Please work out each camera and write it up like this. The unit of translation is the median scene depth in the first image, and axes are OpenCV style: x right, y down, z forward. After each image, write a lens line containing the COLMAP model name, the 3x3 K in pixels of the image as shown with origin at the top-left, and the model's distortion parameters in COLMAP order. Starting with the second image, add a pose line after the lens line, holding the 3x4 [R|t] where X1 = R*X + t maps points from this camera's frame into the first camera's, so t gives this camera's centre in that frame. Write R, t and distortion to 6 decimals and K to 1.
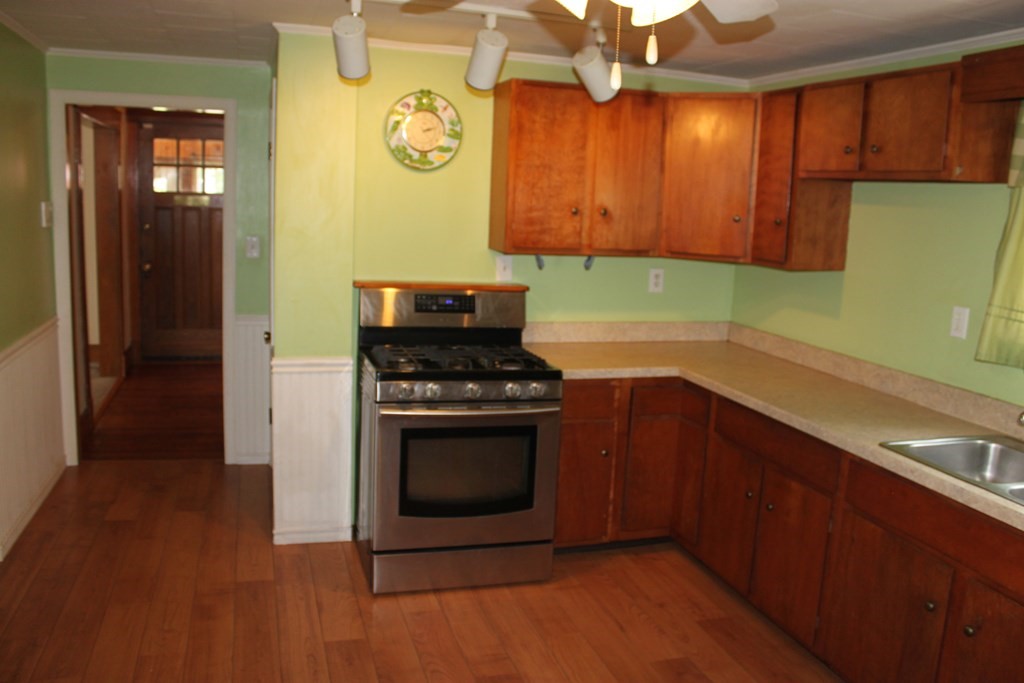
lens RADIAL K [[843.1, 0, 513.9], [0, 843.1, 331.2], [0, 0, 1]] dist [-0.163889, 0.139397]
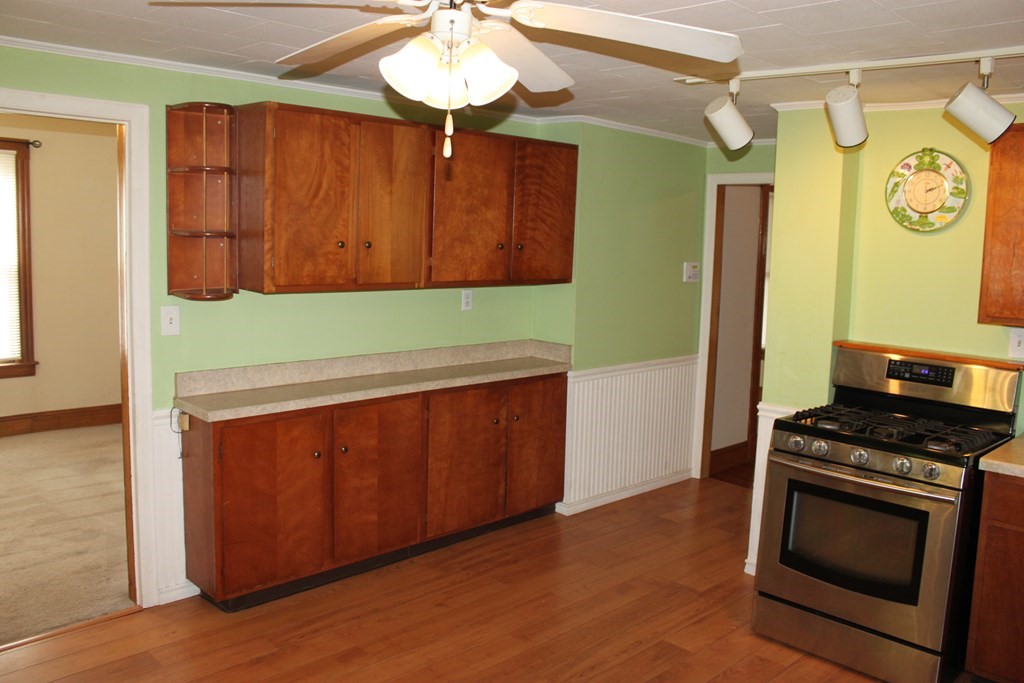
lens RADIAL K [[843.1, 0, 513.9], [0, 843.1, 331.2], [0, 0, 1]] dist [-0.163889, 0.139397]
pose [[0.478821, 0.068195, -0.875260, 0.495903], [-0.149951, 0.988681, -0.005000, -0.006202], [0.865012, 0.133641, 0.483627, 0.164381]]
